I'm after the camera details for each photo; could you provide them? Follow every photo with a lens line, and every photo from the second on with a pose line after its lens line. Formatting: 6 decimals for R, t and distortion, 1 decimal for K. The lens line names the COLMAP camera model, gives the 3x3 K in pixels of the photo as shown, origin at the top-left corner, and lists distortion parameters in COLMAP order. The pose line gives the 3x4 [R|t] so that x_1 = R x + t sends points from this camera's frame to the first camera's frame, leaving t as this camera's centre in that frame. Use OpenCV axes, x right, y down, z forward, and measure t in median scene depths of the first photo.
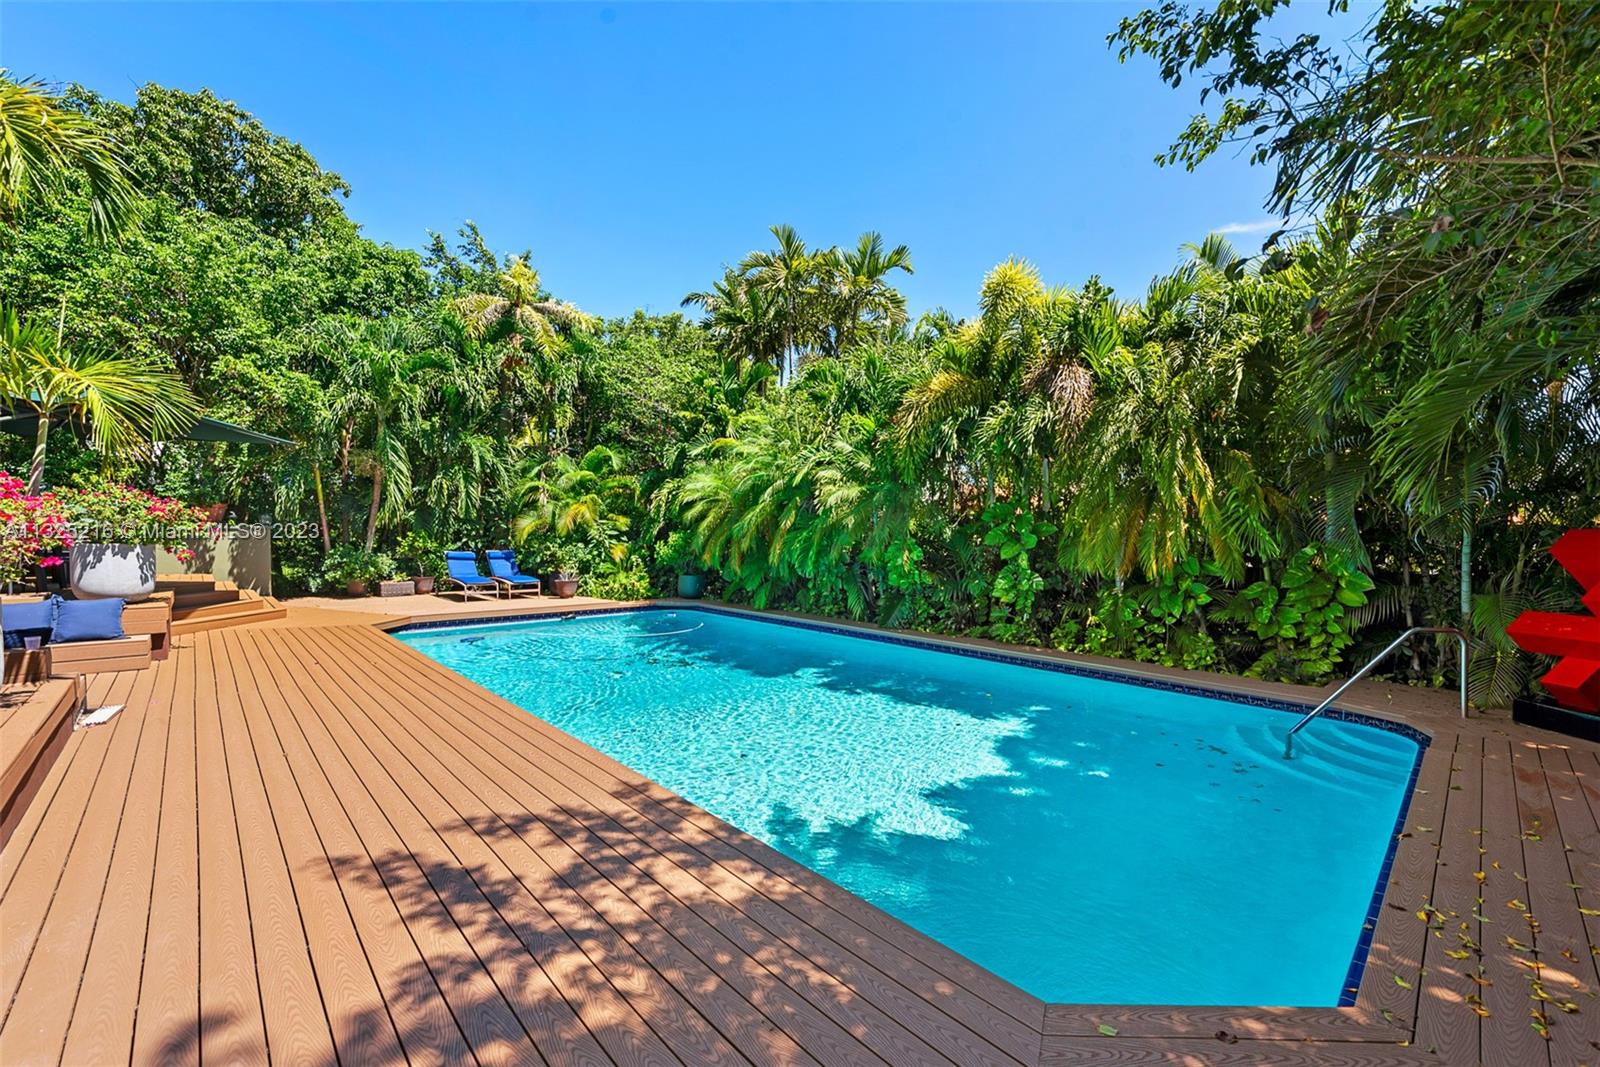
lens RADIAL K [[631.3, 0, 801.4], [0, 631.3, 558.0], [0, 0, 1]] dist [0.016694, -0.000109]
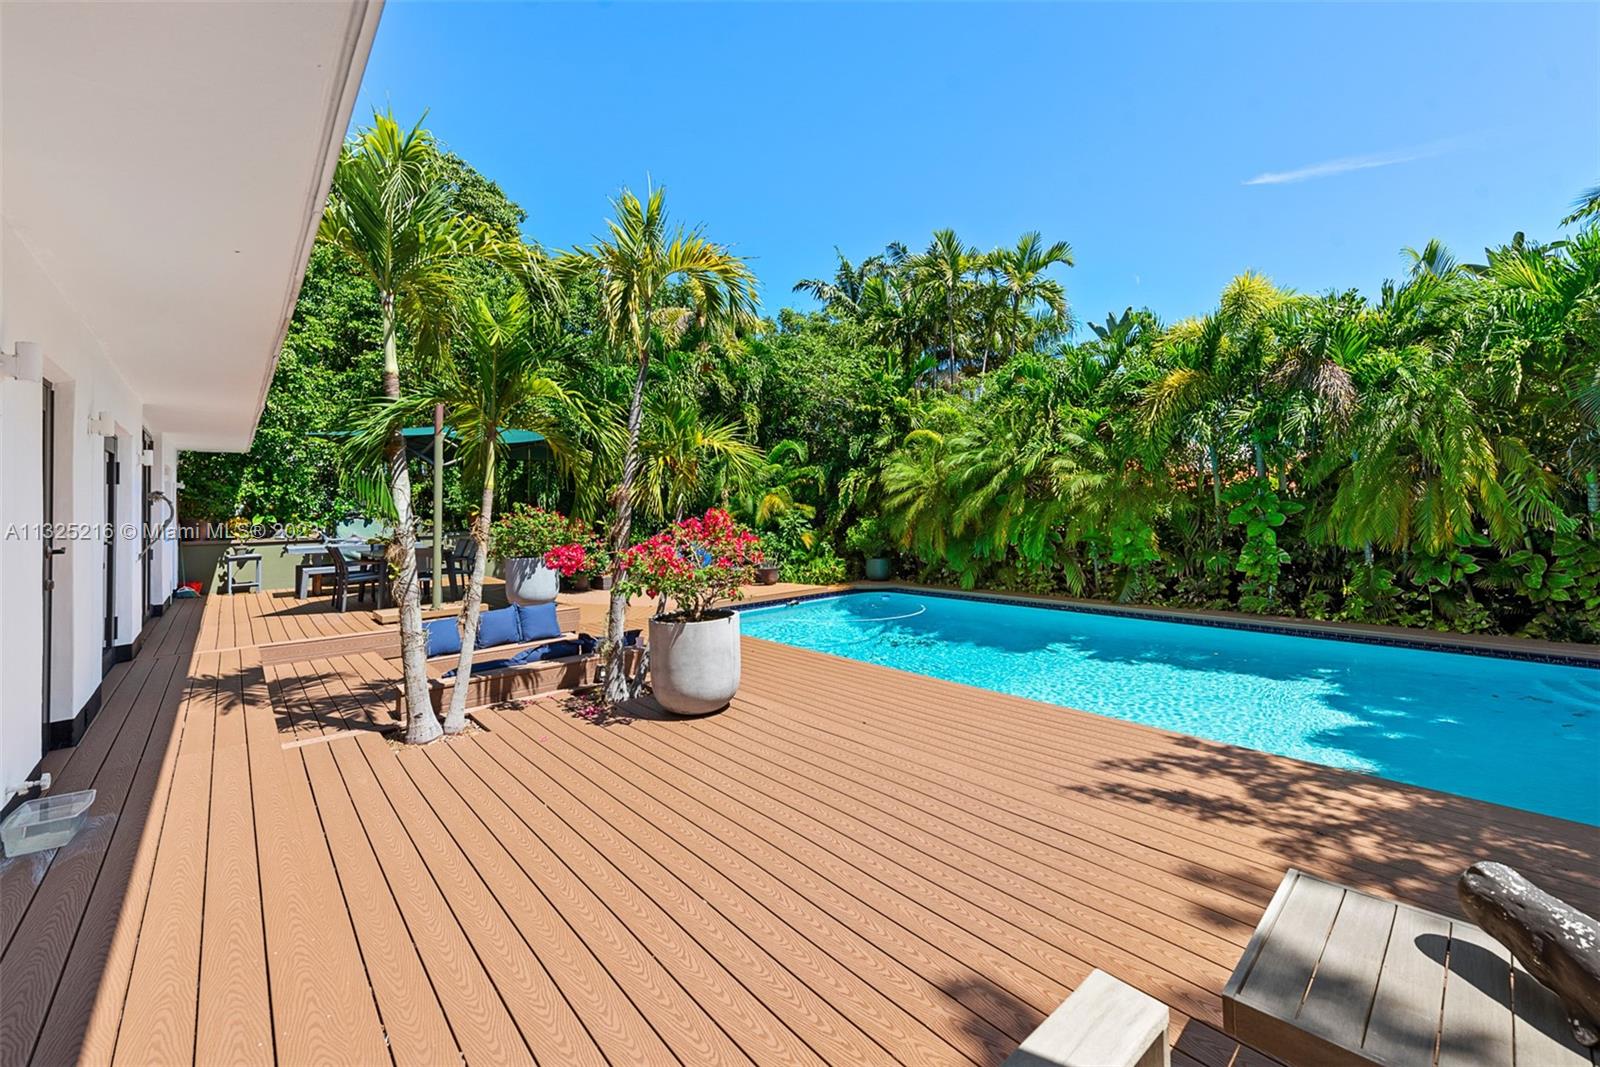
lens RADIAL K [[656.9, 0, 813.2], [0, 656.9, 497.8], [0, 0, 1]] dist [0.009806, -0.000505]
pose [[0.998378, -0.042657, -0.037694, -0.459115], [0.040829, 0.998013, -0.047994, -0.049000], [0.039666, 0.046377, 0.998136, -0.198480]]
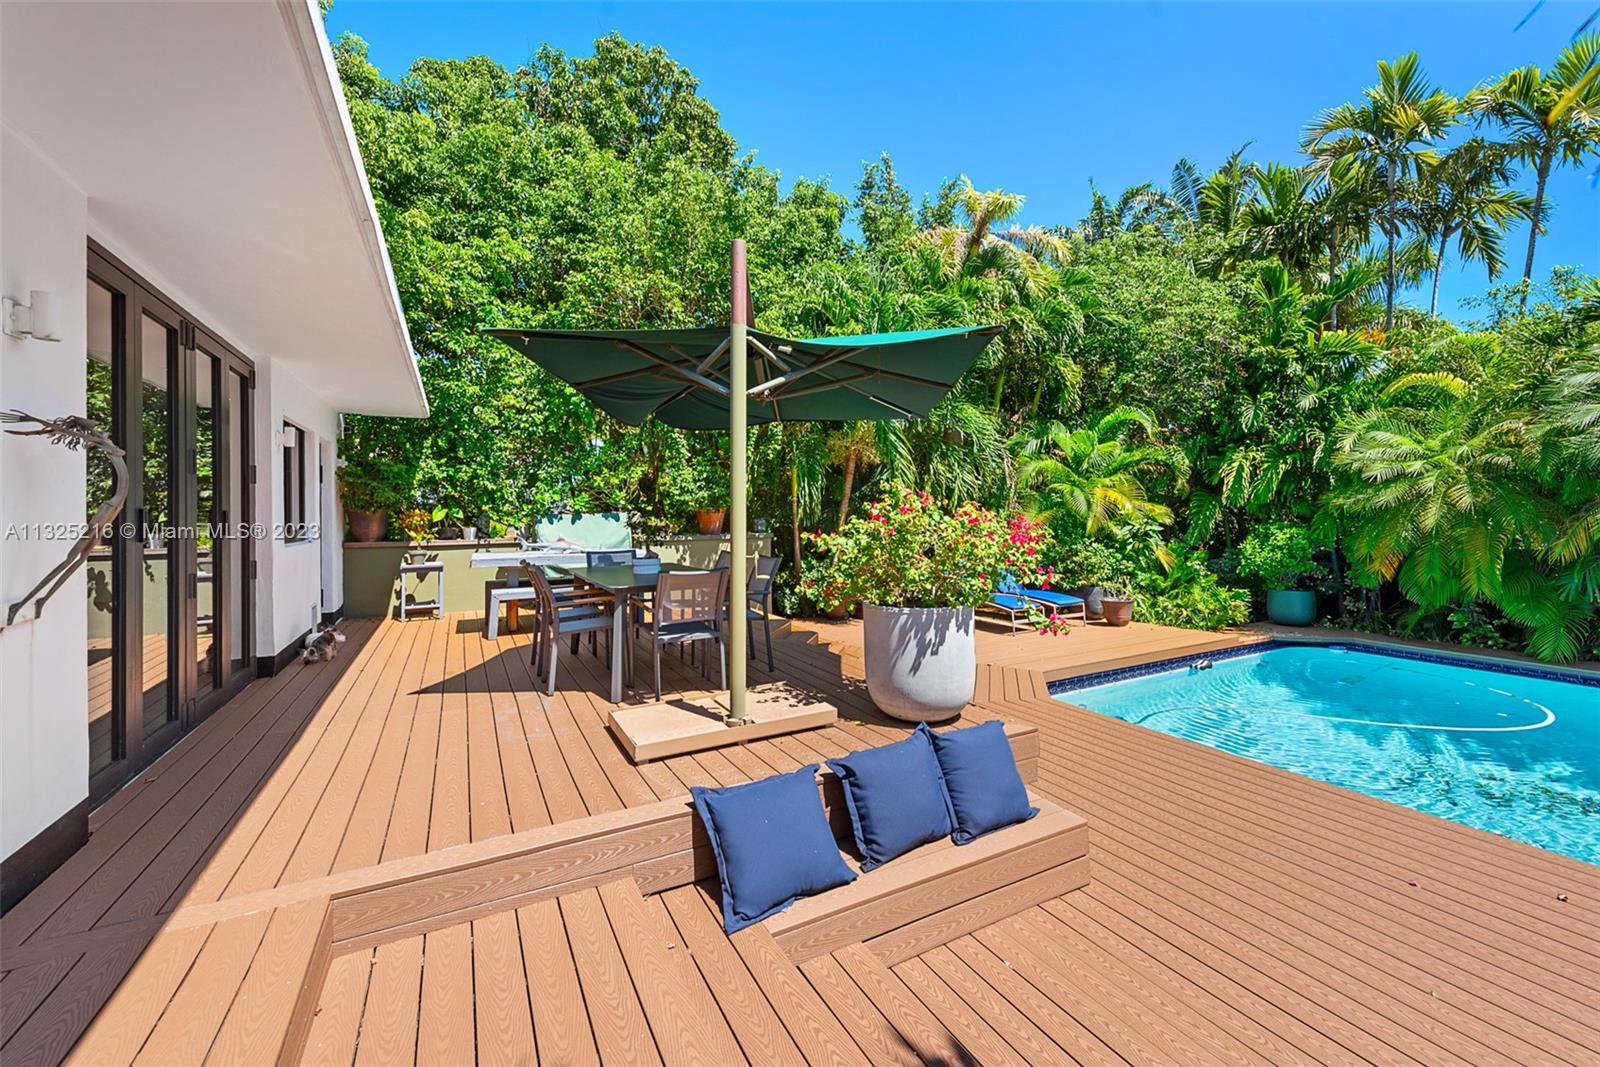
lens RADIAL K [[632.0, 0, 800.0], [0, 632.0, 533.5], [0, 0, 1]] dist [0.000297, -0.000030]
pose [[0.960318, -0.021445, -0.278083, -0.932855], [0.020097, 0.999768, -0.007697, -0.070860], [0.278184, 0.001803, 0.960526, 0.425952]]
